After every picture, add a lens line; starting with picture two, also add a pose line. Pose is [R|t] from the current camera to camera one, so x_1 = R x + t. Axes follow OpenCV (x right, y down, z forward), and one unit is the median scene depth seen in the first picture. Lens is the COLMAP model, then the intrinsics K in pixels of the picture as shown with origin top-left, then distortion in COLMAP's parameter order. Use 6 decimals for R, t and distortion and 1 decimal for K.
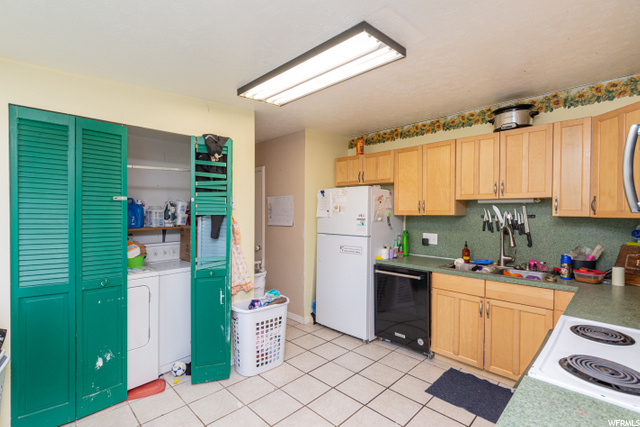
lens RADIAL K [[293.5, 0, 322.9], [0, 293.5, 215.6], [0, 0, 1]] dist [0.000602, -0.000169]
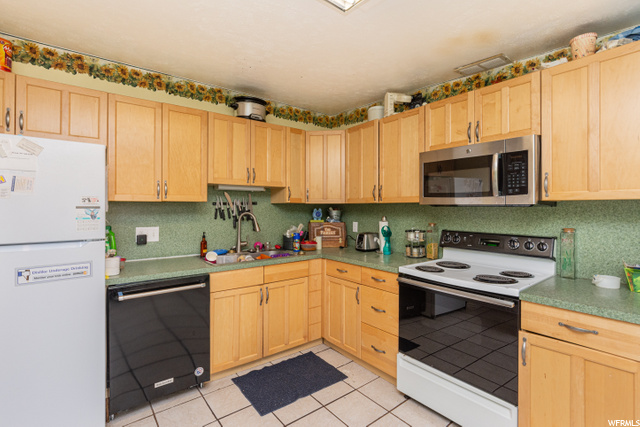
lens RADIAL K [[293.5, 0, 321.4], [0, 293.5, 207.2], [0, 0, 1]] dist [0.000602, -0.000169]
pose [[0.152665, -0.003888, 0.988270, -0.333806], [0.009535, 0.999952, 0.002461, 0.016087], [-0.988232, 0.009047, 0.152695, 0.551222]]
